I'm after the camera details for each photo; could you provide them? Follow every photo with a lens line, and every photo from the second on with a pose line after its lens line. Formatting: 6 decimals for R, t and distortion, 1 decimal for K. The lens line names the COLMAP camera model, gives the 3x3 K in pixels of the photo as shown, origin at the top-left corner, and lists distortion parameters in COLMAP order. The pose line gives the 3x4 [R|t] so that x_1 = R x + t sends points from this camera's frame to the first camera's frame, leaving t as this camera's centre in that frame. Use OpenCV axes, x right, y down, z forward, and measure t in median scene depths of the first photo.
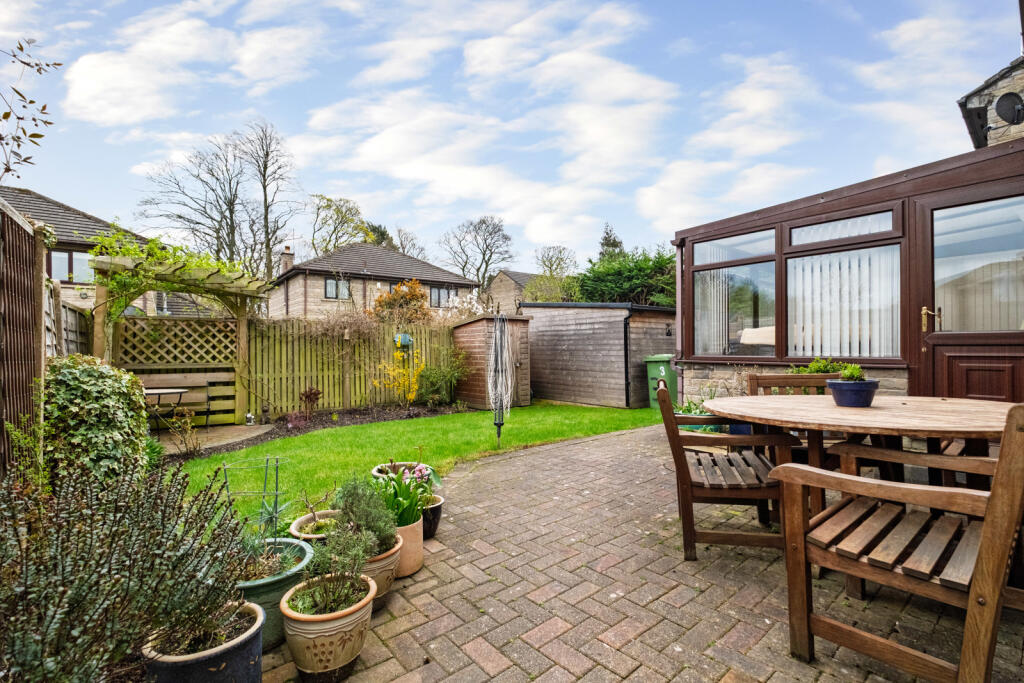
lens RADIAL K [[458.4, 0, 512.0], [0, 458.4, 341.5], [0, 0, 1]] dist [-0.000366, -0.000018]
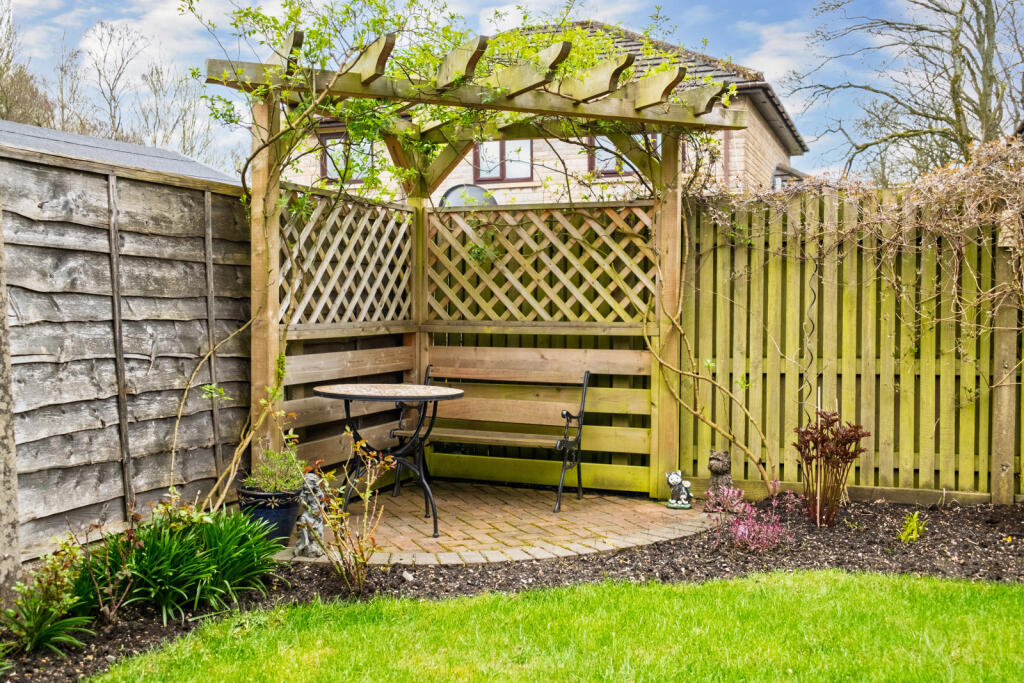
lens RADIAL K [[1007.8, 0, 512.0], [0, 1007.8, 341.5], [0, 0, 1]] dist [0.007858, 0.007303]
pose [[0.506659, 0.034781, -0.861444, 0.007768], [0.014237, 0.998712, 0.048696, 0.021047], [0.862029, -0.036936, 0.505512, 0.521240]]
